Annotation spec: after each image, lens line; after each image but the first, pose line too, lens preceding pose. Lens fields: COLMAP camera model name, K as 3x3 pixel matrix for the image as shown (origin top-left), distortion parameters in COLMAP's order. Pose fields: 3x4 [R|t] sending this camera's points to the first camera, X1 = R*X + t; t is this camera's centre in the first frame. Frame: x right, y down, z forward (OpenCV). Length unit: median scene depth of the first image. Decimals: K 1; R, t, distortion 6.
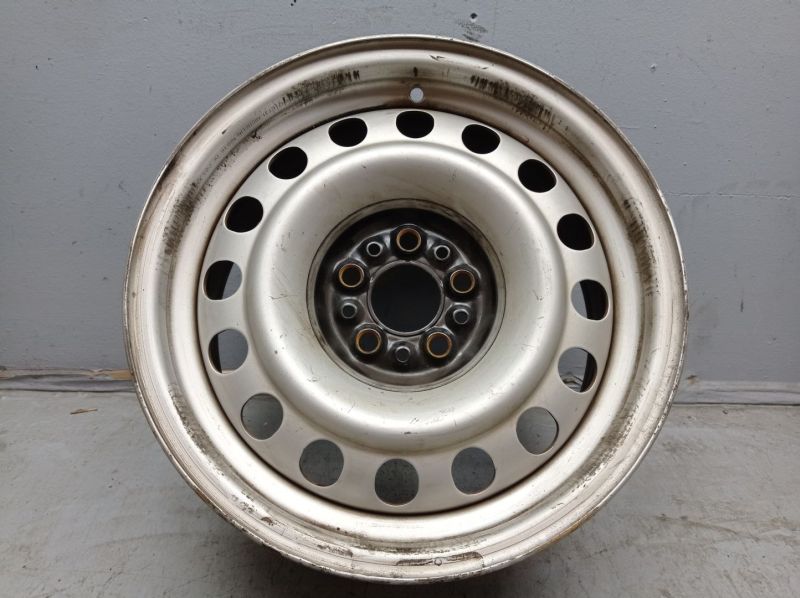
lens RADIAL K [[623.0, 0, 400.5], [0, 623.0, 296.2], [0, 0, 1]] dist [-0.001572, -0.008002]
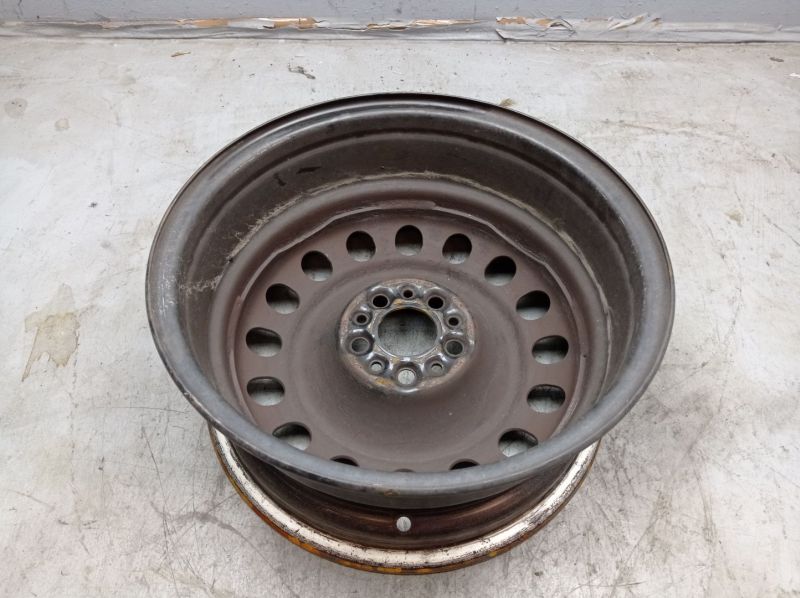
lens RADIAL K [[623.0, 0, 401.0], [0, 623.0, 299.8], [0, 0, 1]] dist [-0.001572, -0.008002]
pose [[0.999844, -0.009613, -0.014794, -0.031326], [0.015650, 0.870353, 0.492180, -0.001886], [0.008145, -0.492335, 0.870368, -0.381124]]
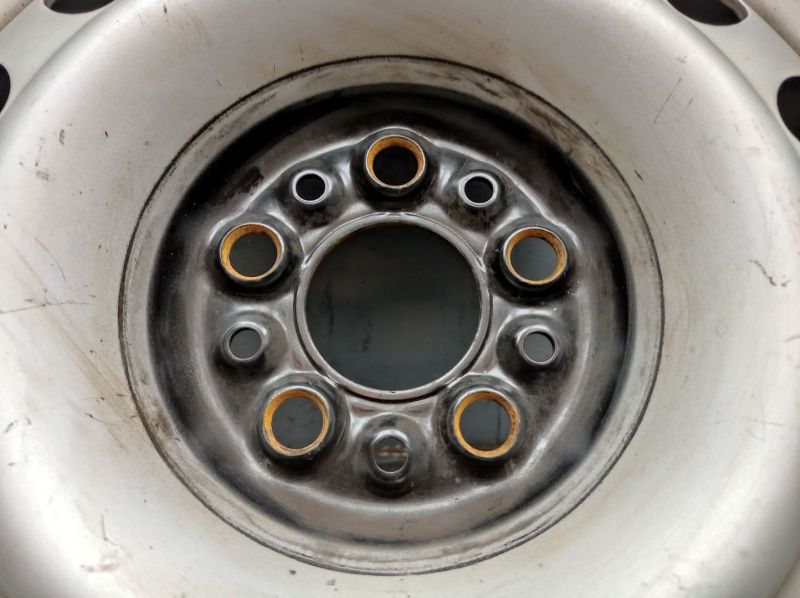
lens RADIAL K [[623.0, 0, 401.8], [0, 623.0, 306.6], [0, 0, 1]] dist [-0.001572, -0.008002]
pose [[0.999164, -0.039928, 0.008785, 0.010283], [0.040230, 0.998488, -0.037473, 0.020284], [-0.007276, 0.037795, 0.999259, 0.610279]]
